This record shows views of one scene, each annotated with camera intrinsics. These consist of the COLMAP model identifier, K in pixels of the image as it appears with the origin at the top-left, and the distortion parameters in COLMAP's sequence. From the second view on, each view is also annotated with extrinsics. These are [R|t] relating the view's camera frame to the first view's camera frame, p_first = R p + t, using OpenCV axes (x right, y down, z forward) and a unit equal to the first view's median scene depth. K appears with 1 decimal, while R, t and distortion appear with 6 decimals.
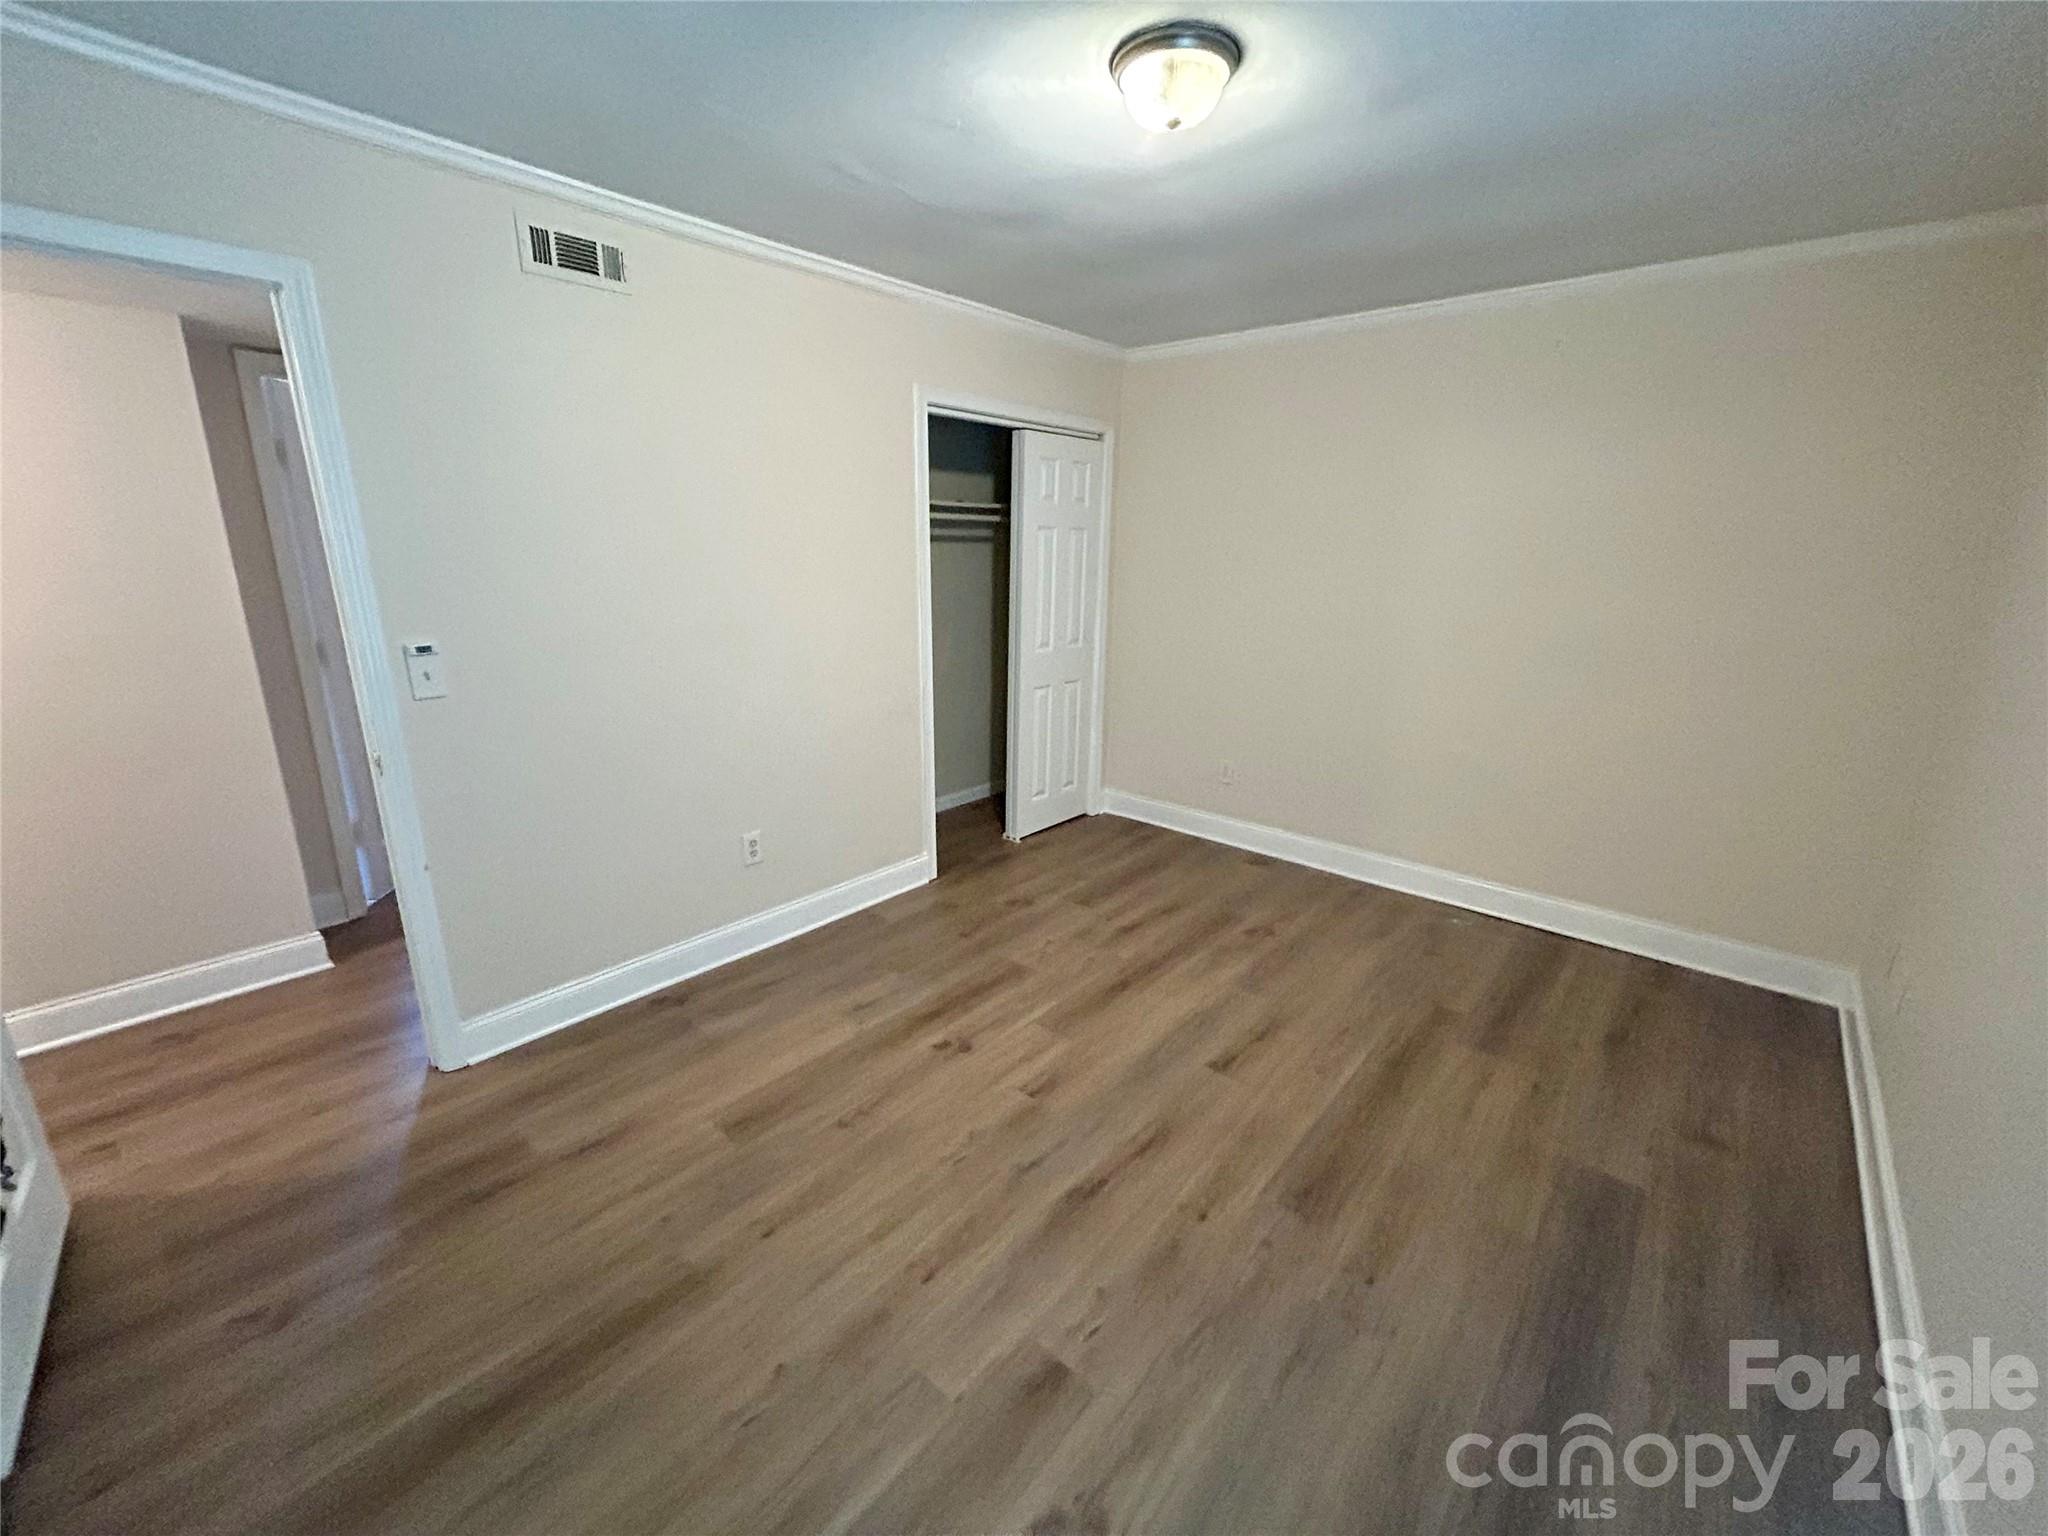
lens RADIAL K [[835.5, 0, 1024.0], [0, 835.5, 768.0], [0, 0, 1]] dist [0.002612, 0.000701]
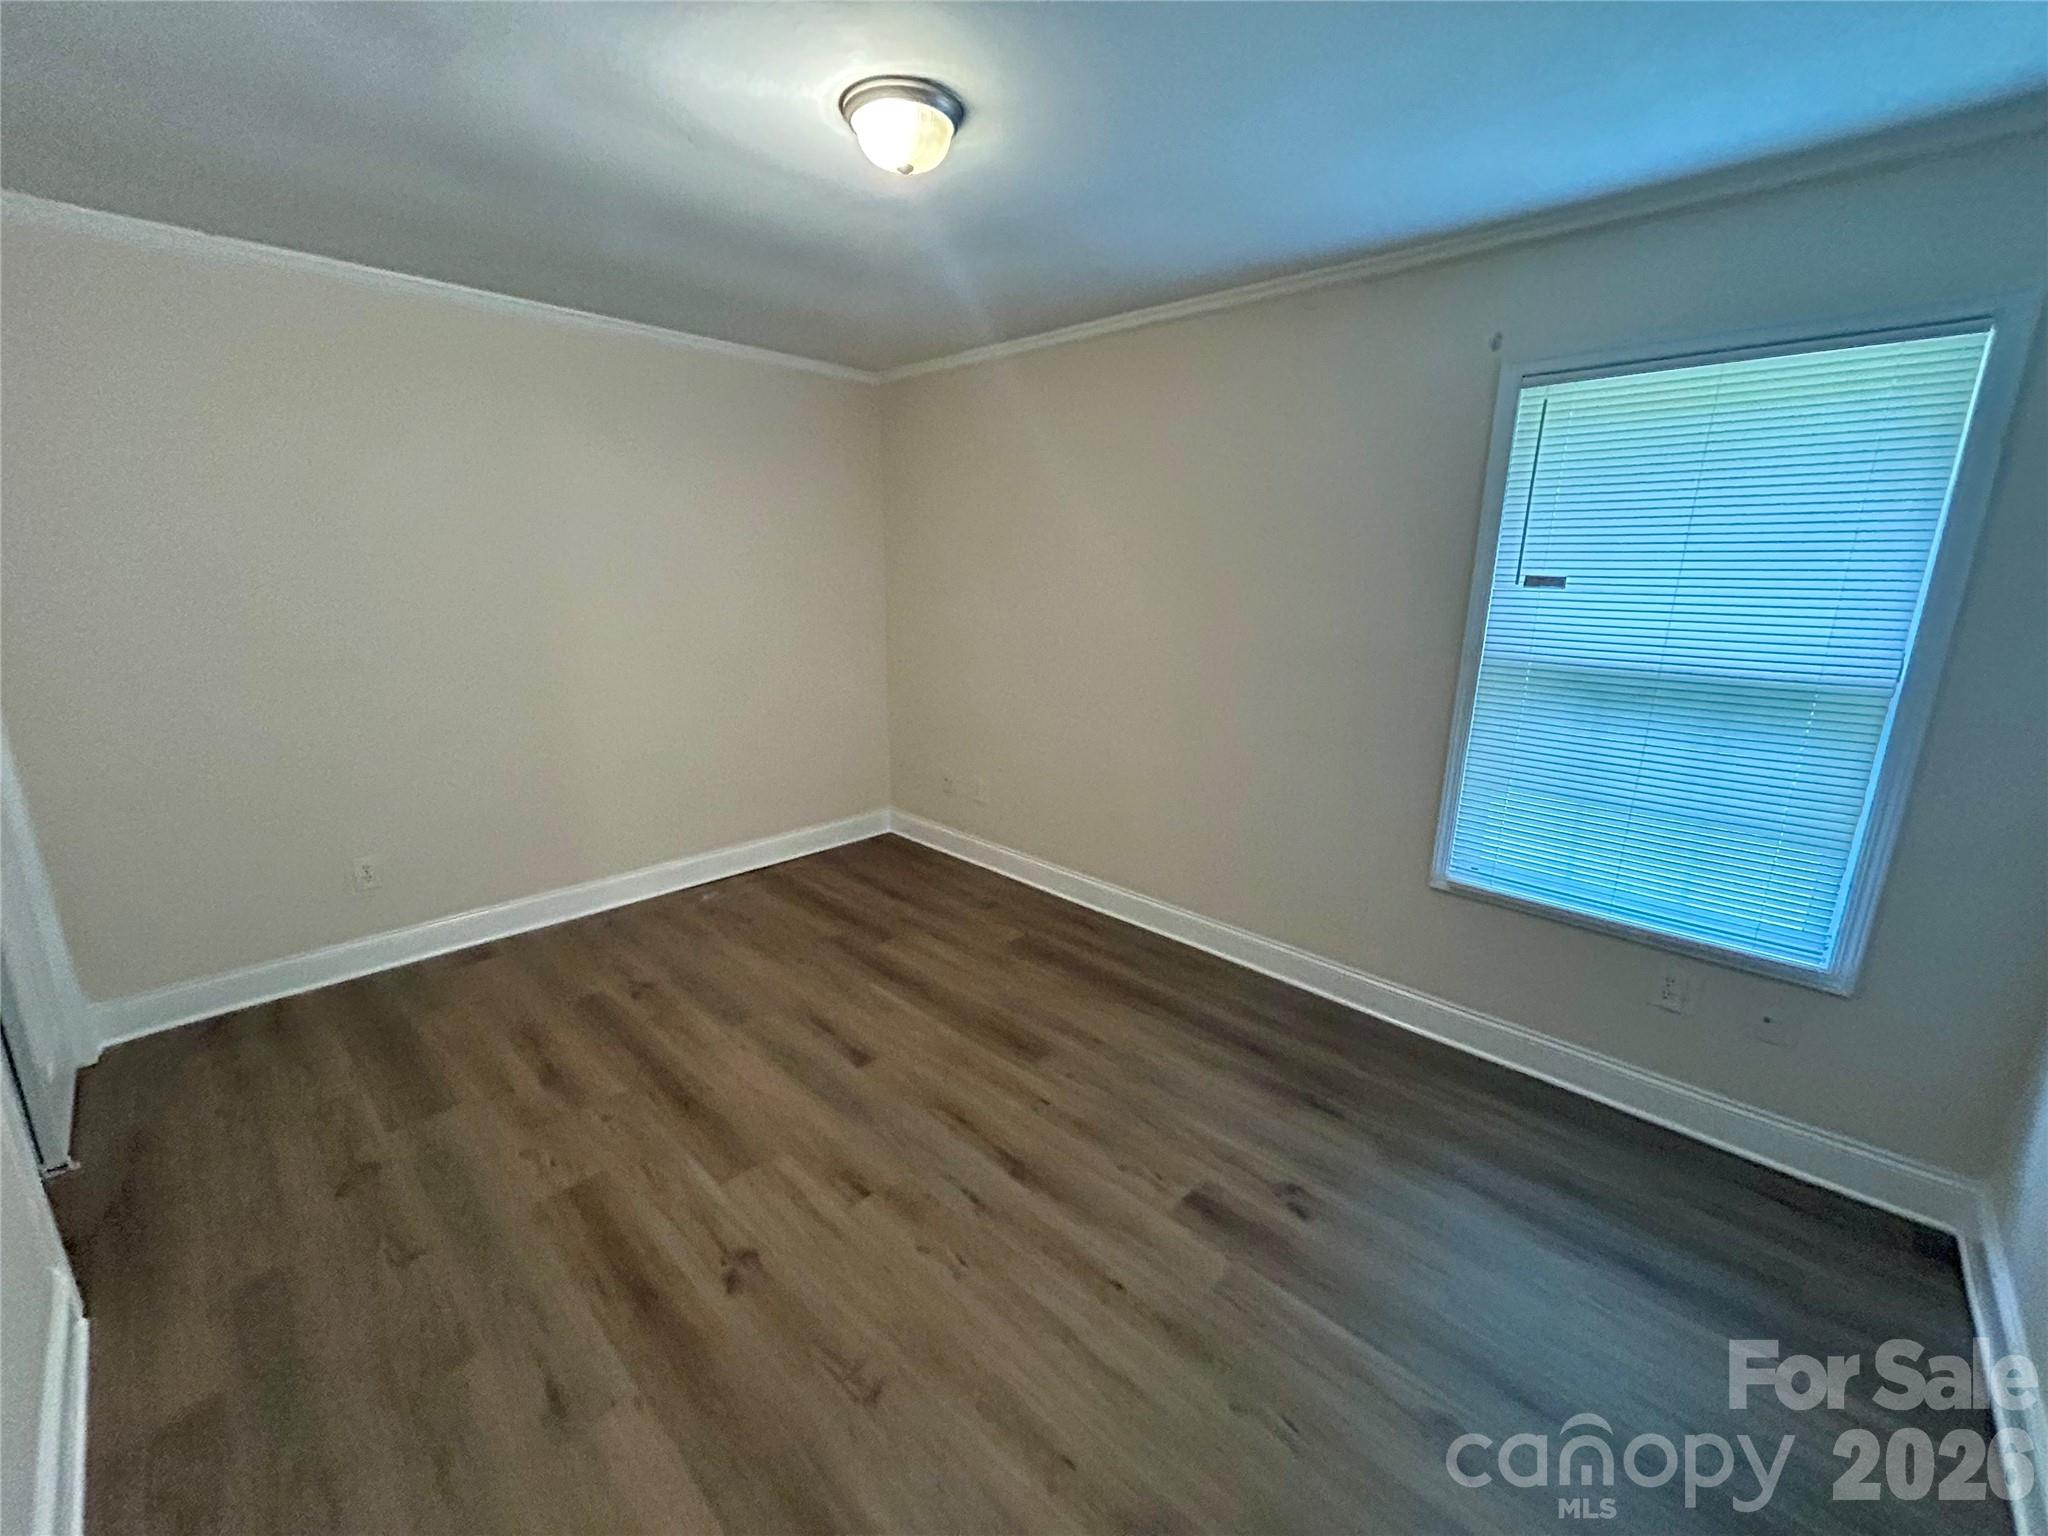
lens RADIAL K [[835.5, 0, 1024.0], [0, 835.5, 768.0], [0, 0, 1]] dist [0.002612, 0.000701]
pose [[0.050402, -0.254664, 0.965715, -0.588449], [0.253205, 0.938611, 0.234302, -0.156527], [-0.966099, 0.232715, 0.111790, 0.530596]]
